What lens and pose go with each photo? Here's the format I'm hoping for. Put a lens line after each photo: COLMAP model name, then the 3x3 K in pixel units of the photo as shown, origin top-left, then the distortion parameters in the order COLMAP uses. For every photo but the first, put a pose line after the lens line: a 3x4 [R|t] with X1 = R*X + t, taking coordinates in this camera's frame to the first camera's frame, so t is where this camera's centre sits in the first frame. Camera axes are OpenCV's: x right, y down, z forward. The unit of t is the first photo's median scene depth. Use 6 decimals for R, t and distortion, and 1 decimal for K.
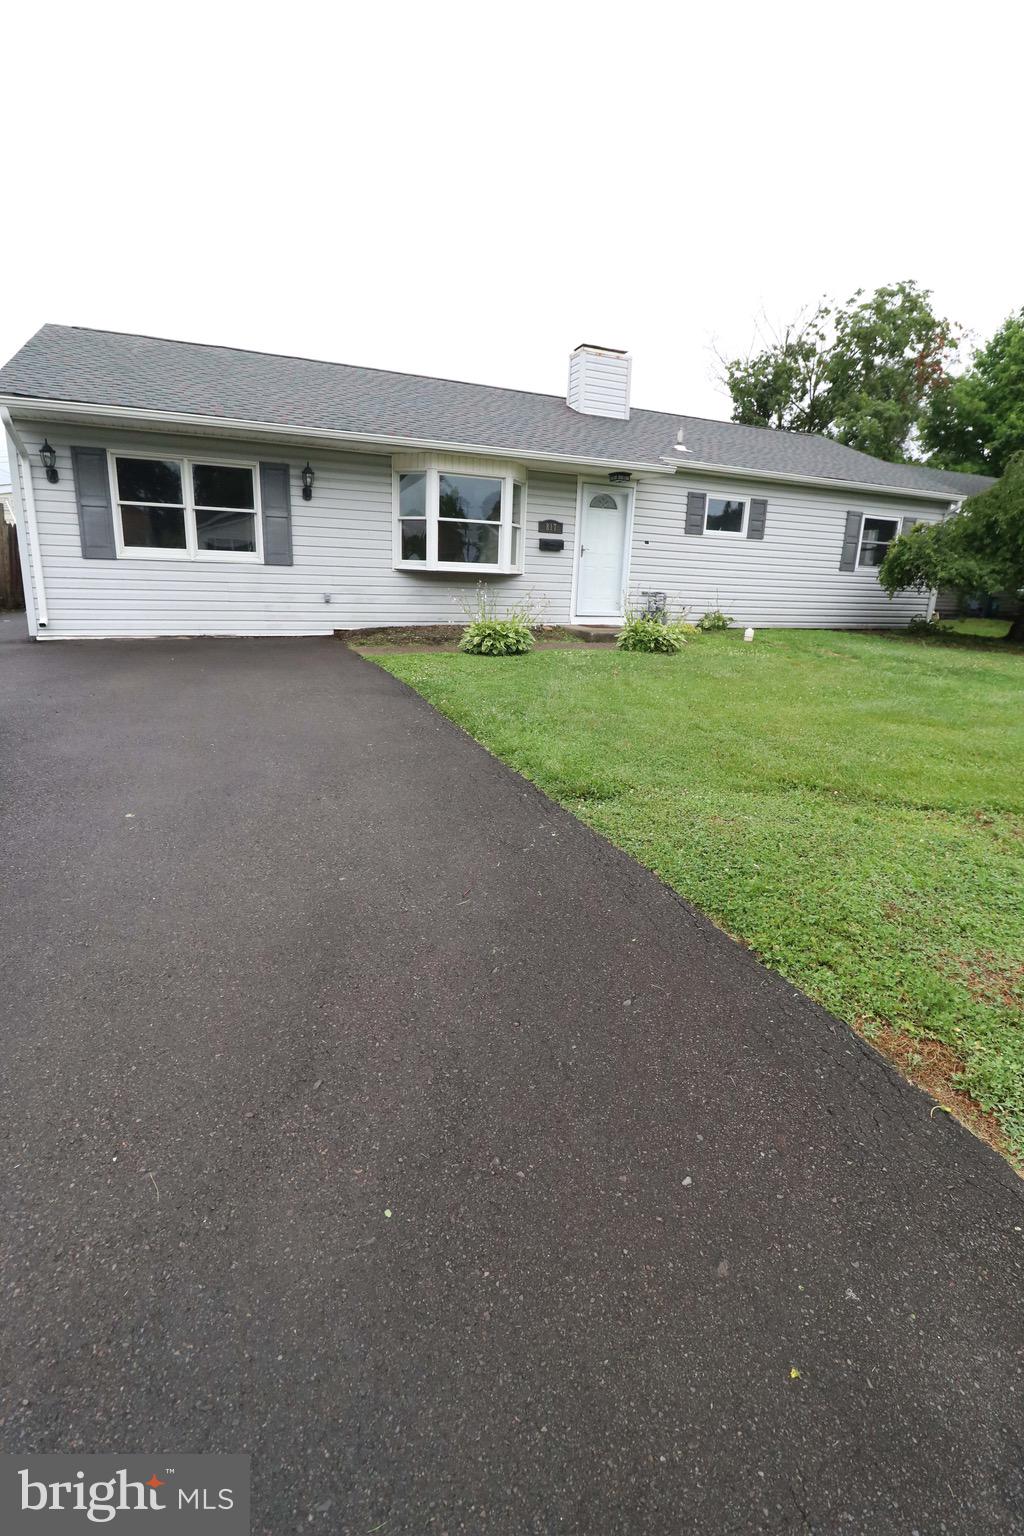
lens RADIAL K [[710.3, 0, 512.0], [0, 710.3, 768.0], [0, 0, 1]] dist [-0.014393, 0.000034]
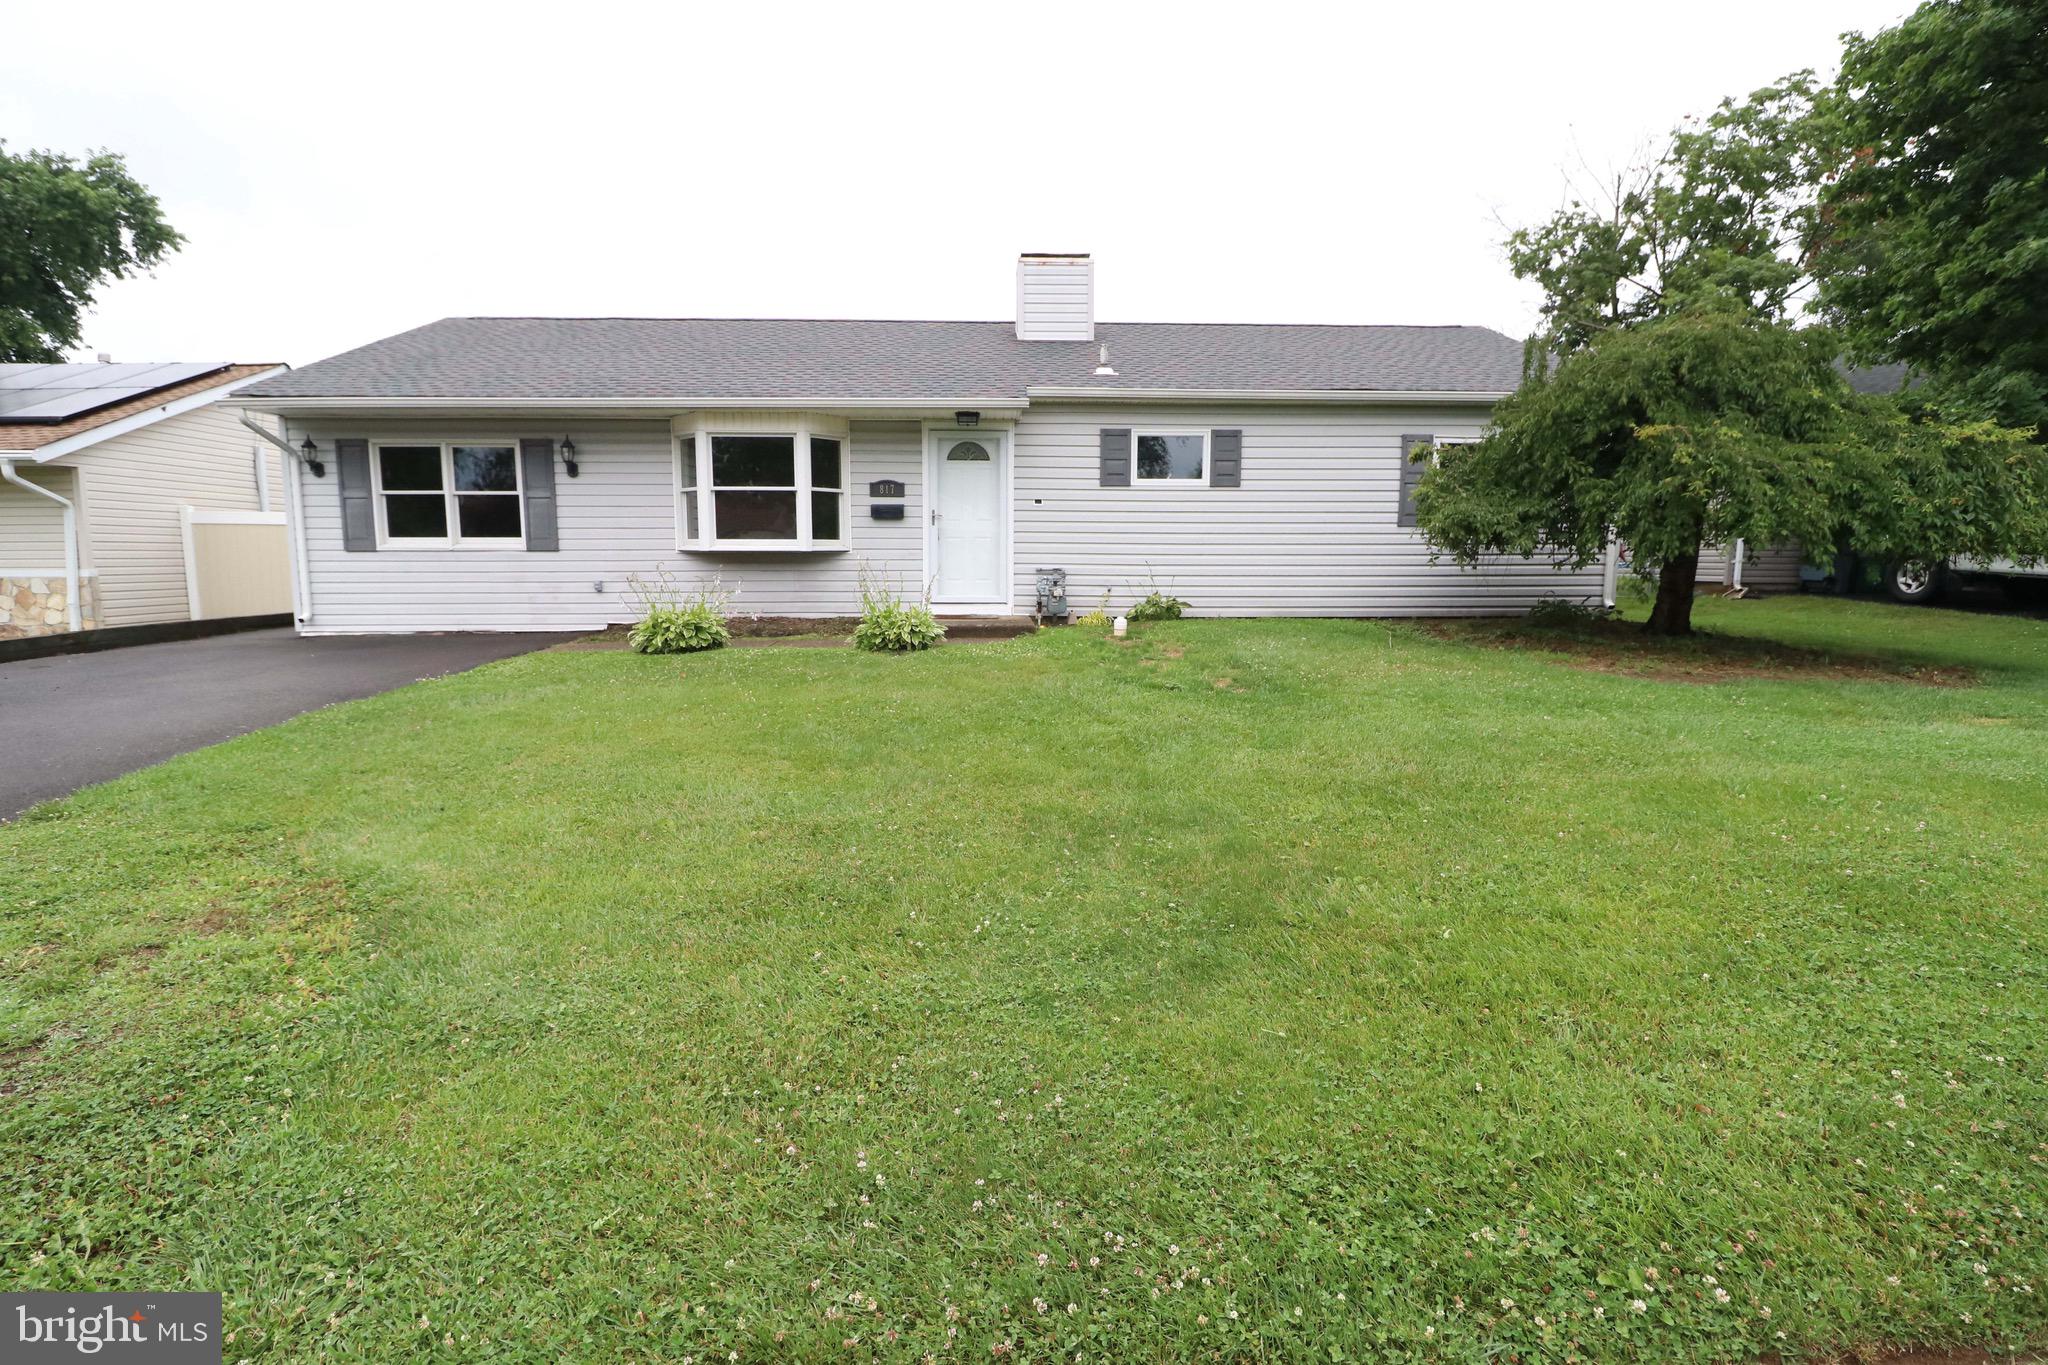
lens RADIAL K [[947.0, 0, 1024.0], [0, 947.0, 682.5], [0, 0, 1]] dist [-0.014393, 0.000034]
pose [[0.931445, 0.015237, -0.363564, 0.569020], [-0.063324, 0.990665, -0.120718, -0.020375], [0.358330, 0.135464, 0.923715, 0.141587]]
